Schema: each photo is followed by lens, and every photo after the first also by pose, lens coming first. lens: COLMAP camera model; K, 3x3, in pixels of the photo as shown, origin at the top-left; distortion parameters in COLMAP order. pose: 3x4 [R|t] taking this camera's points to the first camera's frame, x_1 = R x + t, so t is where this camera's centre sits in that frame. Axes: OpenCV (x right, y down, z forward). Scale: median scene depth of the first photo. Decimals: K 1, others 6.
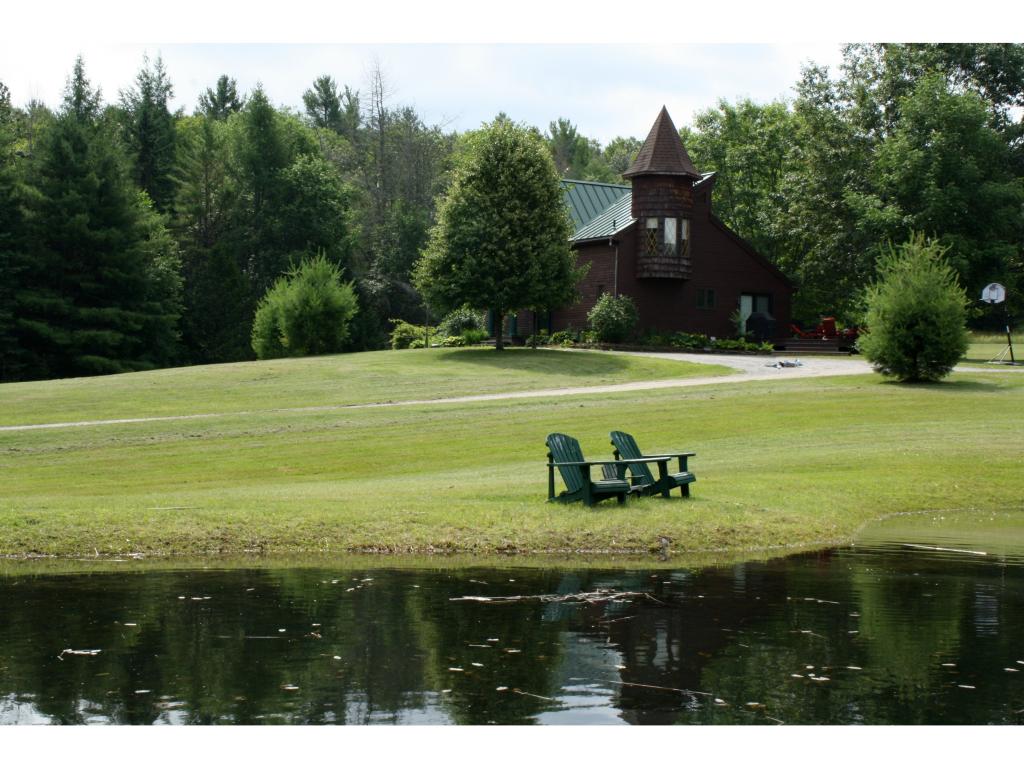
lens RADIAL K [[1591.0, 0, 512.0], [0, 1591.0, 384.0], [0, 0, 1]] dist [-0.057334, 0.066350]
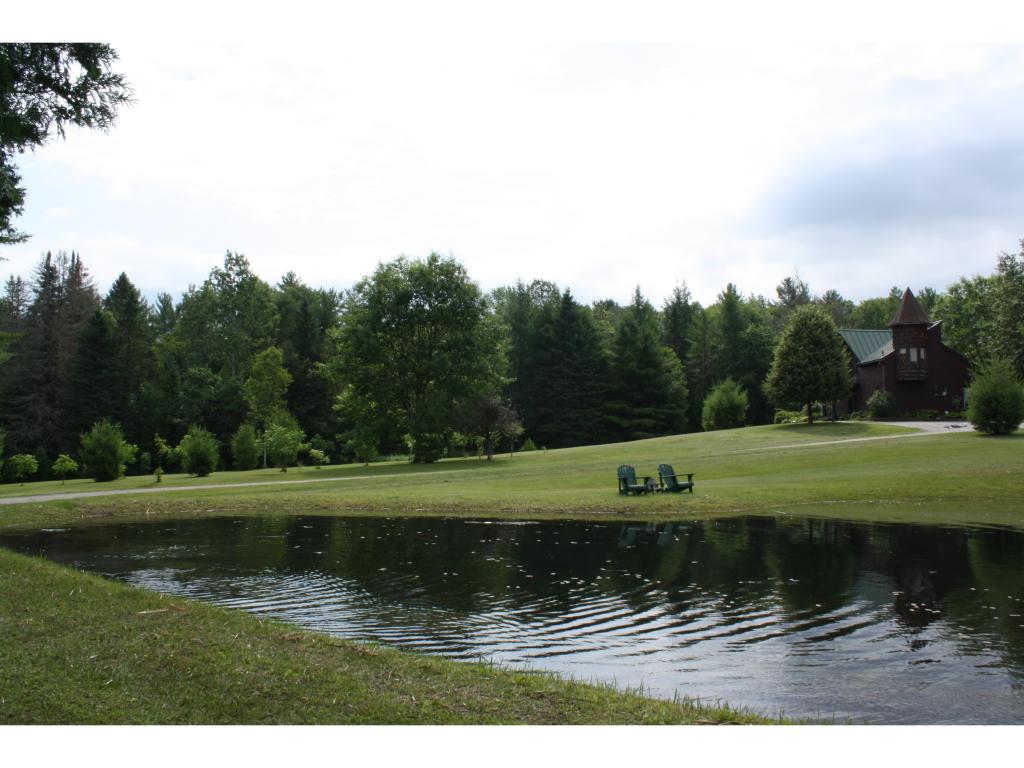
lens RADIAL K [[841.3, 0, 512.0], [0, 841.3, 384.0], [0, 0, 1]] dist [-0.090564, 0.001872]
pose [[0.892736, -0.053057, -0.447446, 0.106523], [0.020540, 0.996803, -0.077218, 0.001037], [0.450113, 0.059745, 0.890971, -0.048278]]
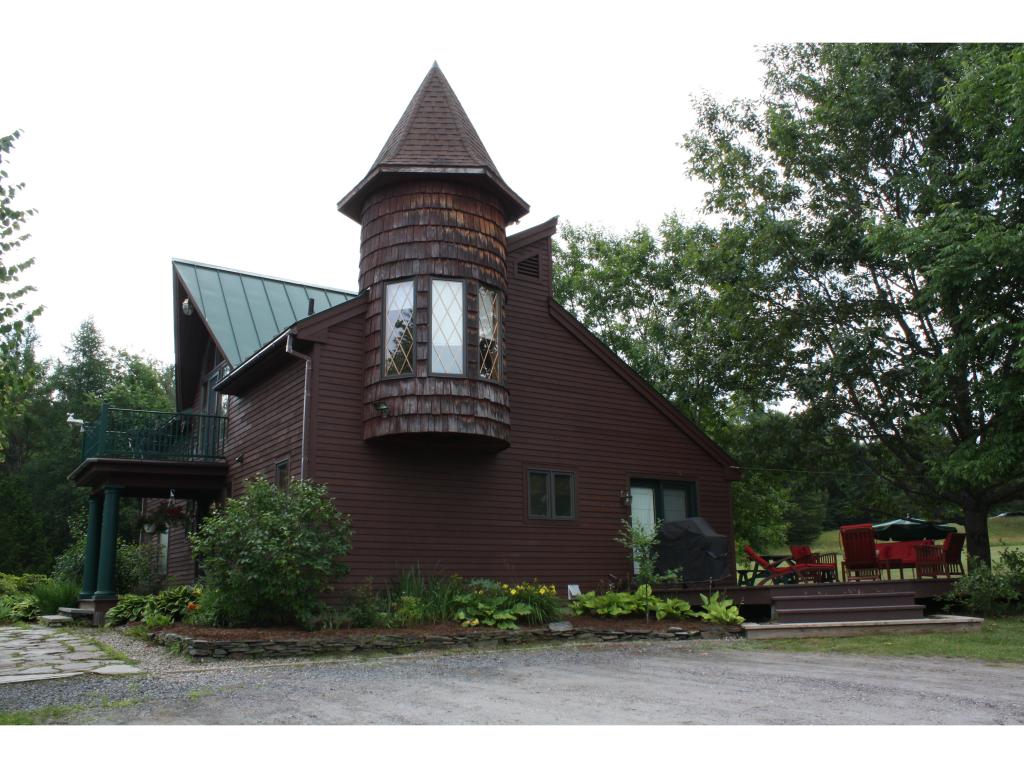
lens RADIAL K [[841.3, 0, 512.0], [0, 841.3, 384.0], [0, 0, 1]] dist [-0.090564, 0.001872]
pose [[0.997504, -0.028465, 0.064614, 0.099235], [0.042960, 0.970932, -0.235469, -0.030353], [-0.056034, 0.237658, 0.969731, 0.787053]]
